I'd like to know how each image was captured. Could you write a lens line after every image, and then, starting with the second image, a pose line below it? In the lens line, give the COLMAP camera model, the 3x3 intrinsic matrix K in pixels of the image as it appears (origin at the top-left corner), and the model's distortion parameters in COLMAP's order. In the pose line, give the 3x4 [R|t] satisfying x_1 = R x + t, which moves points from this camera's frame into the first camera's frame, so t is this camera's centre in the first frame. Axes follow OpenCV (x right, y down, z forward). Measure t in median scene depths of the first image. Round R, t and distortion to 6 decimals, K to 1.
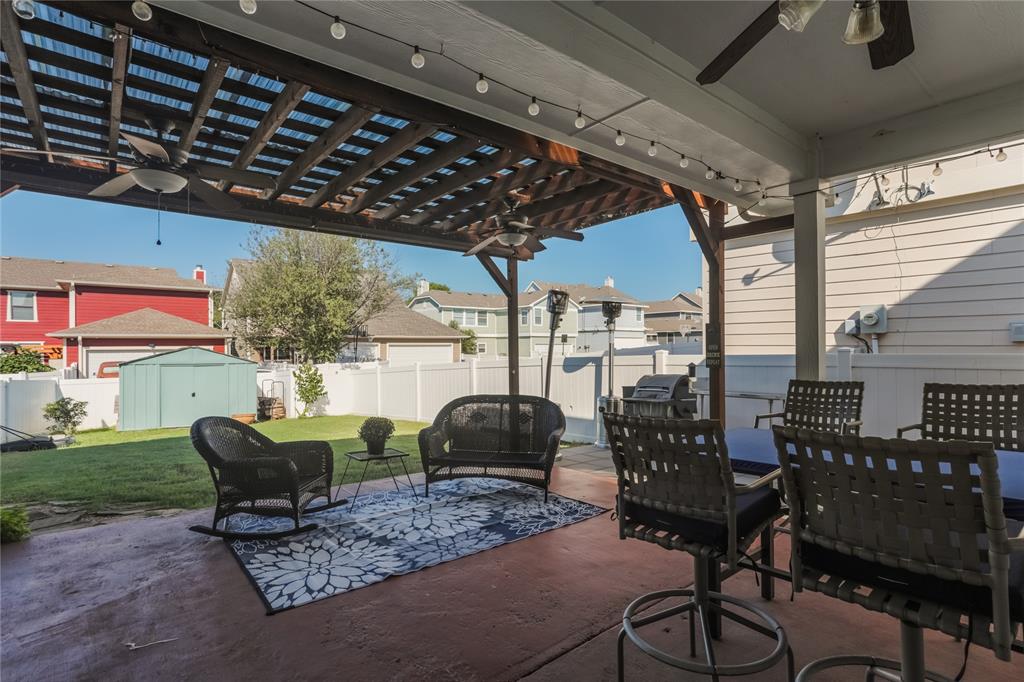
lens RADIAL K [[511.7, 0, 516.2], [0, 511.7, 344.5], [0, 0, 1]] dist [-0.068476, 0.045610]
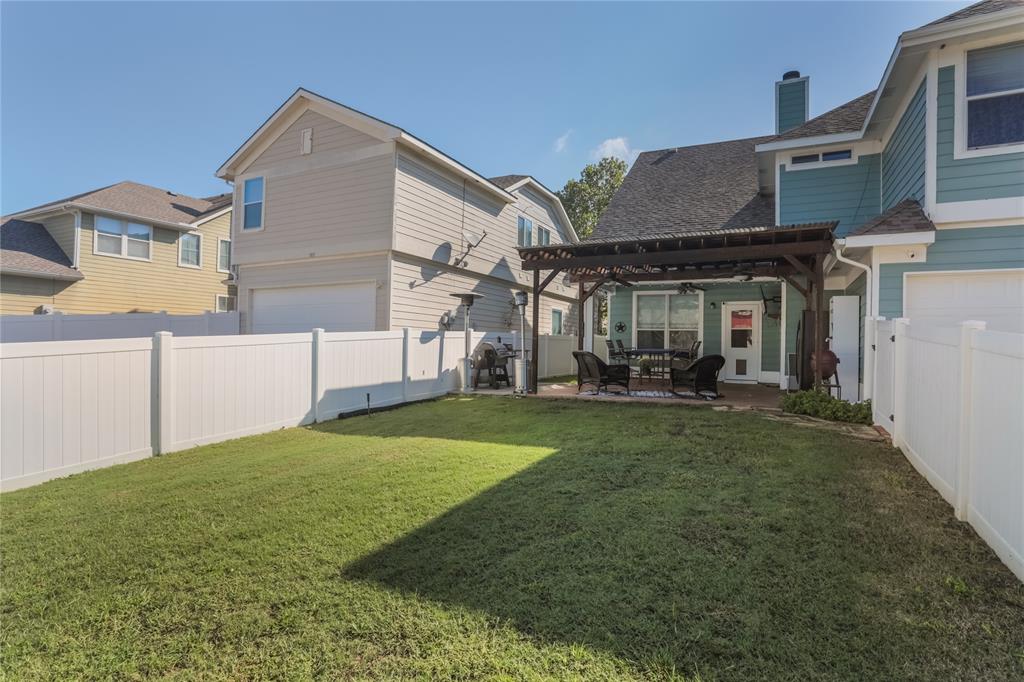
lens RADIAL K [[495.7, 0, 514.3], [0, 495.7, 347.8], [0, 0, 1]] dist [-0.063174, 0.038621]
pose [[-0.381573, -0.010077, 0.924284, -1.443222], [-0.024917, 0.999689, 0.000613, 0.078404], [-0.924003, -0.022797, -0.381706, 1.675697]]
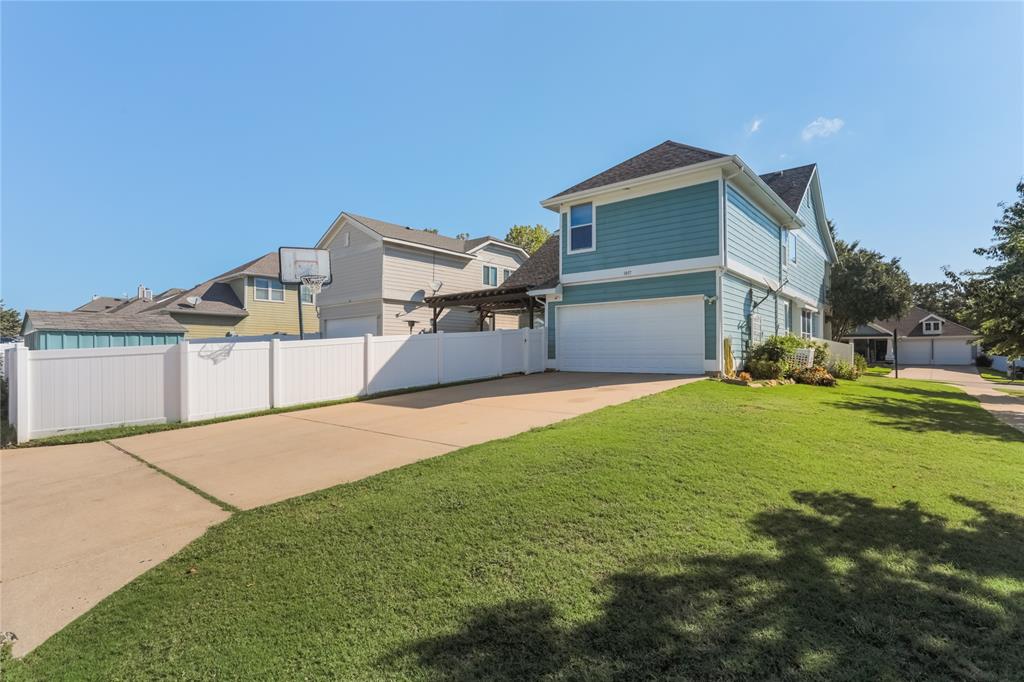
lens RADIAL K [[479.2, 0, 508.3], [0, 479.2, 352.8], [0, 0, 1]] dist [-0.015133, -0.000046]
pose [[-0.142718, 0.005831, 0.989746, -3.143242], [-0.006791, 0.999953, -0.006870, 0.135979], [-0.989740, -0.007702, -0.142672, 0.968792]]
